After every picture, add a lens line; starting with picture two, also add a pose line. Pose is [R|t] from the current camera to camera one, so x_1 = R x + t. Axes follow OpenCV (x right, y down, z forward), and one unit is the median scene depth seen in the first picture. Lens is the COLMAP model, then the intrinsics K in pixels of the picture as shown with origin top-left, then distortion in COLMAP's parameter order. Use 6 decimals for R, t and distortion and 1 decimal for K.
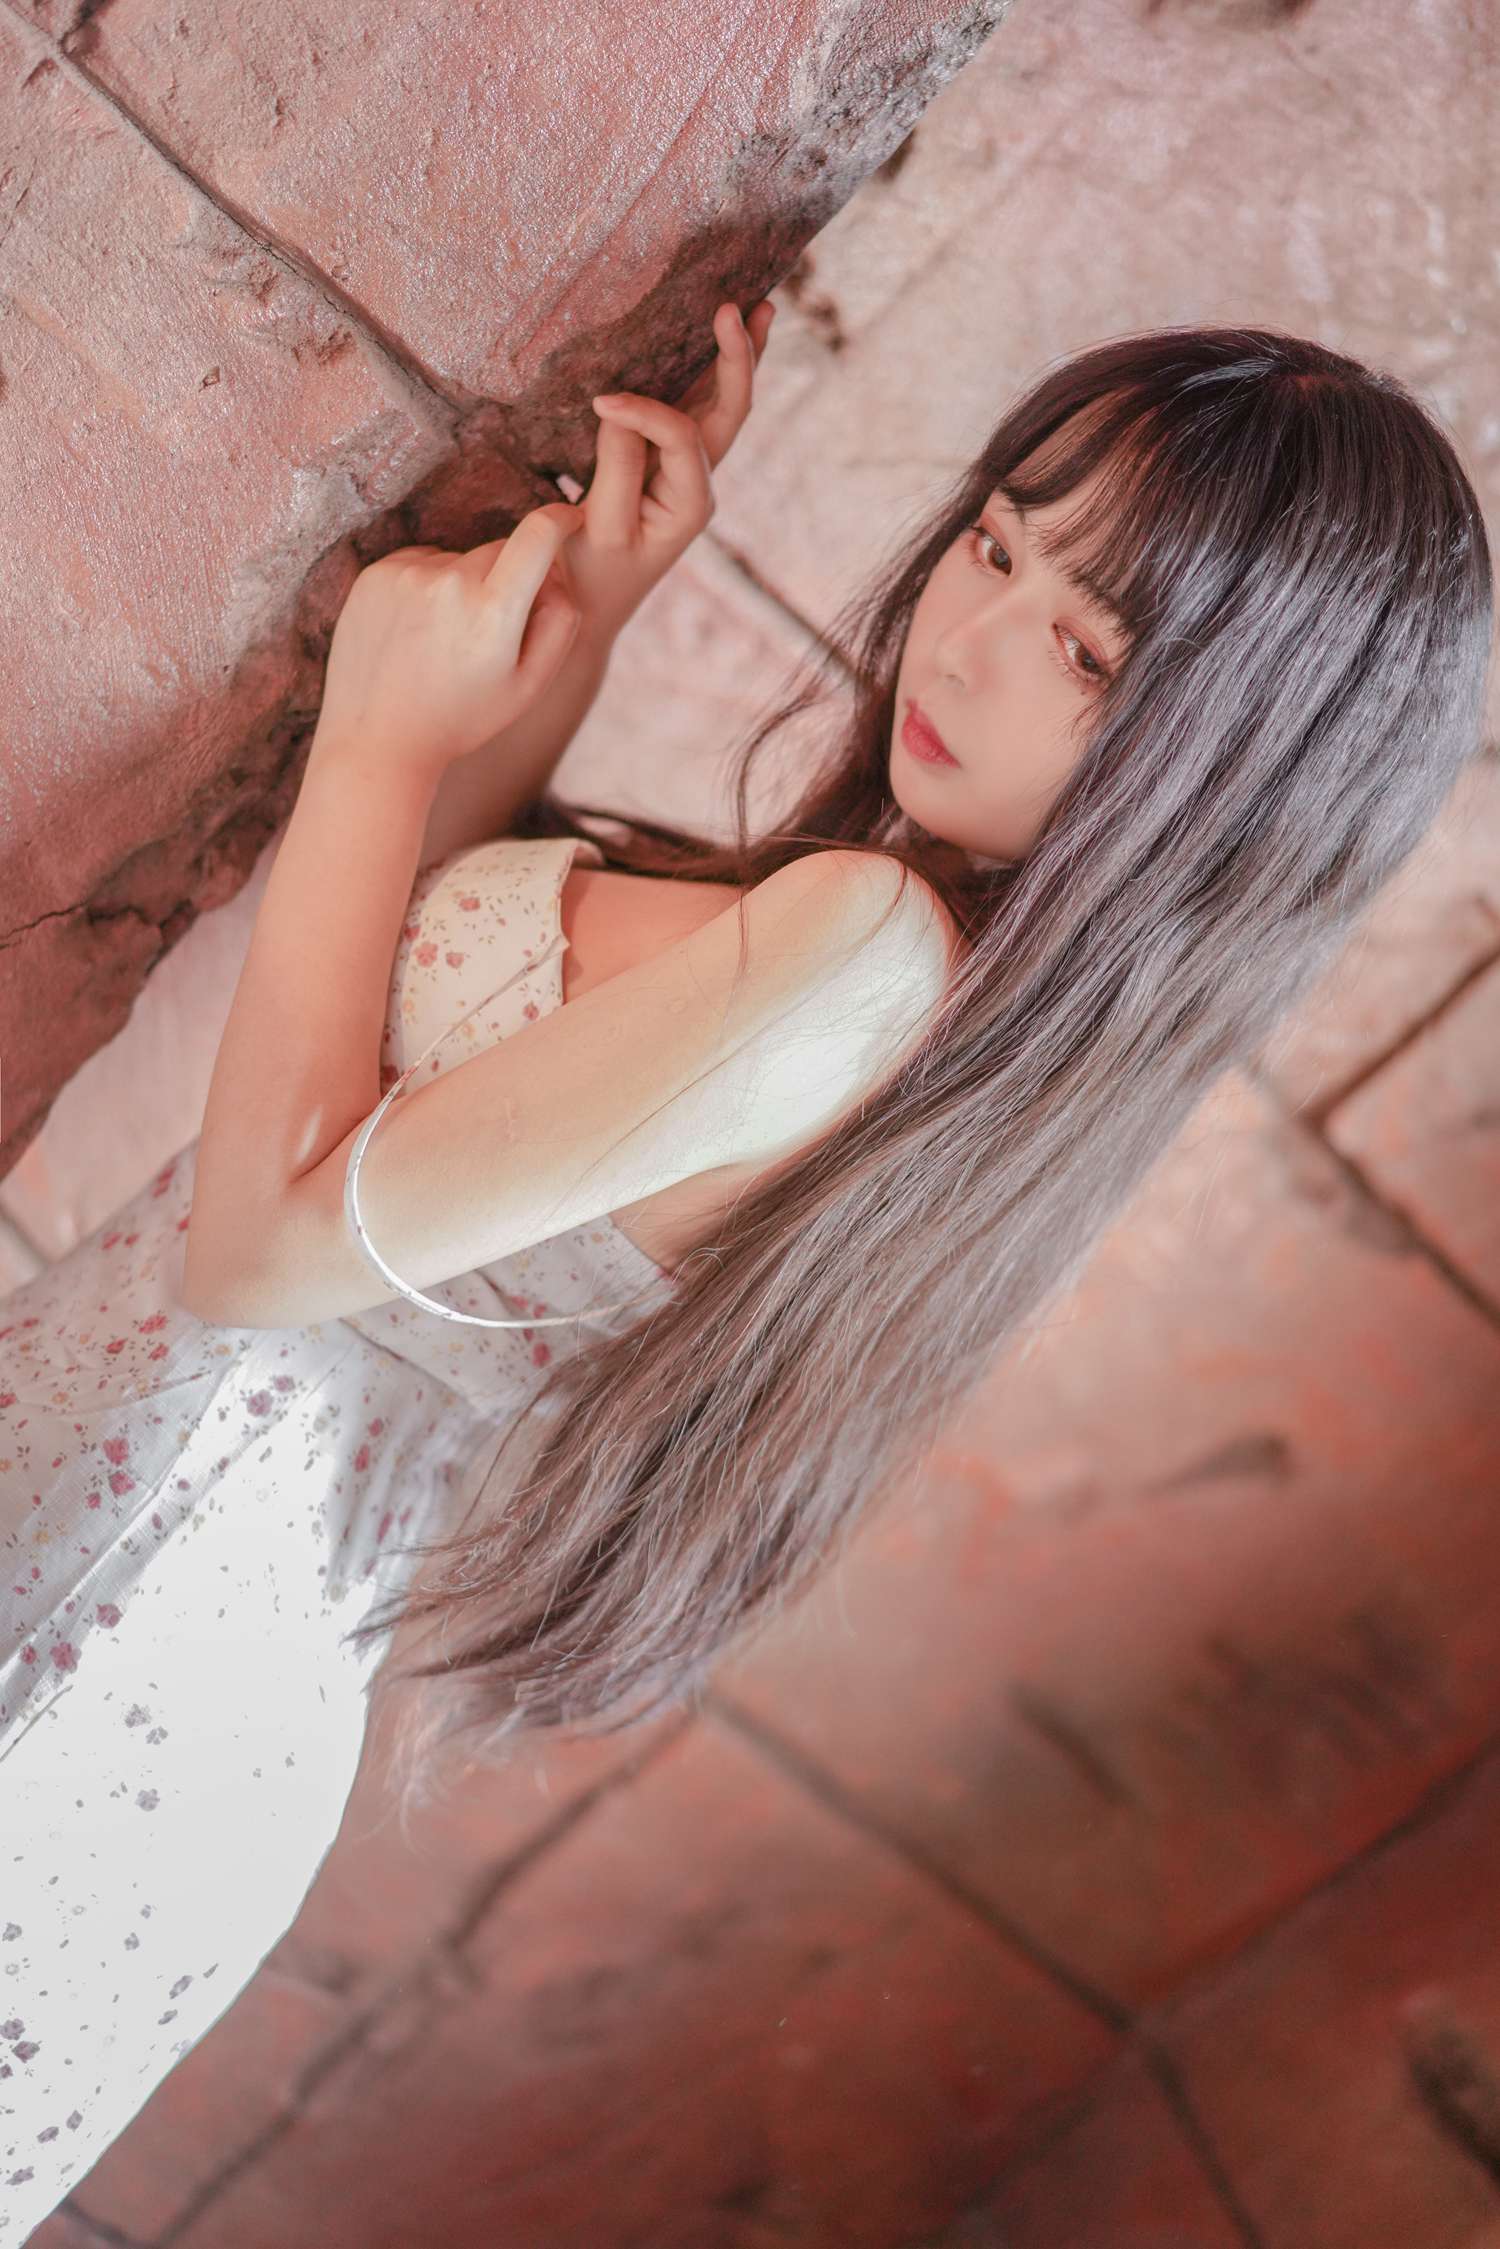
lens RADIAL K [[3635.8, 0, 742.9], [0, 3635.8, 1115.7], [0, 0, 1]] dist [-0.004213, 0.033472]
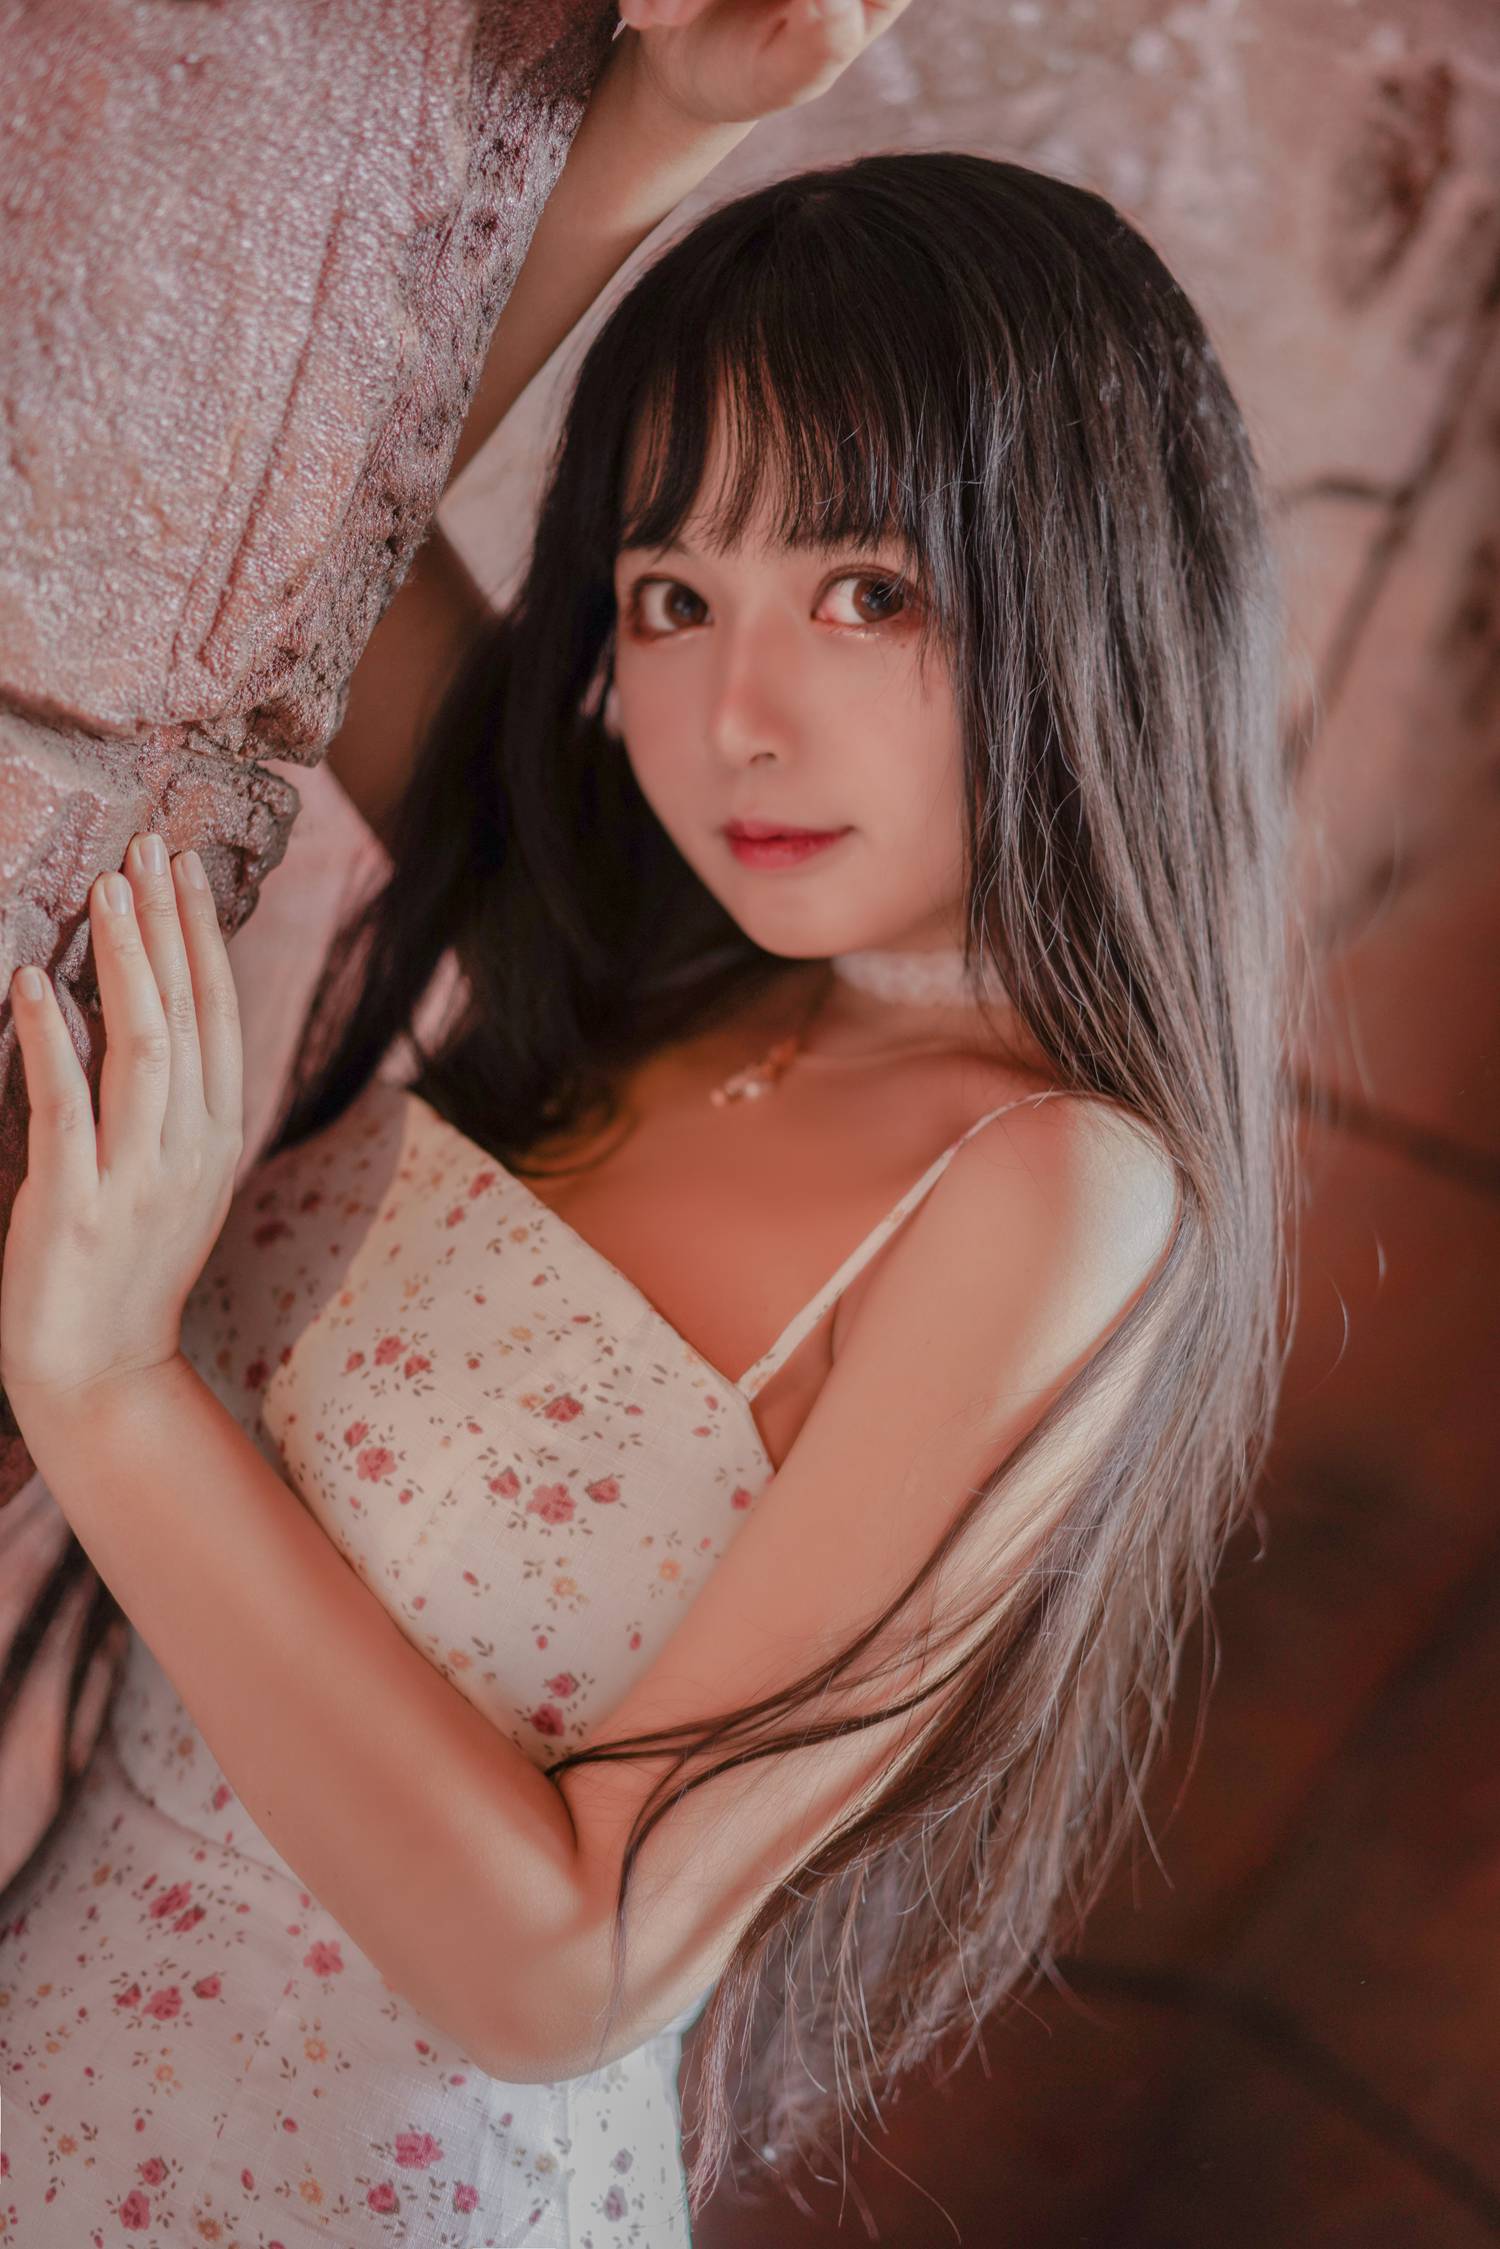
lens RADIAL K [[3629.7, 0, 748.8], [0, 3629.7, 1097.2], [0, 0, 1]] dist [-0.006741, 0.070203]
pose [[0.903639, -0.384147, 0.189389, -0.125655], [0.362044, 0.921370, 0.141425, -0.183377], [-0.228825, -0.059229, 0.971664, 0.295141]]
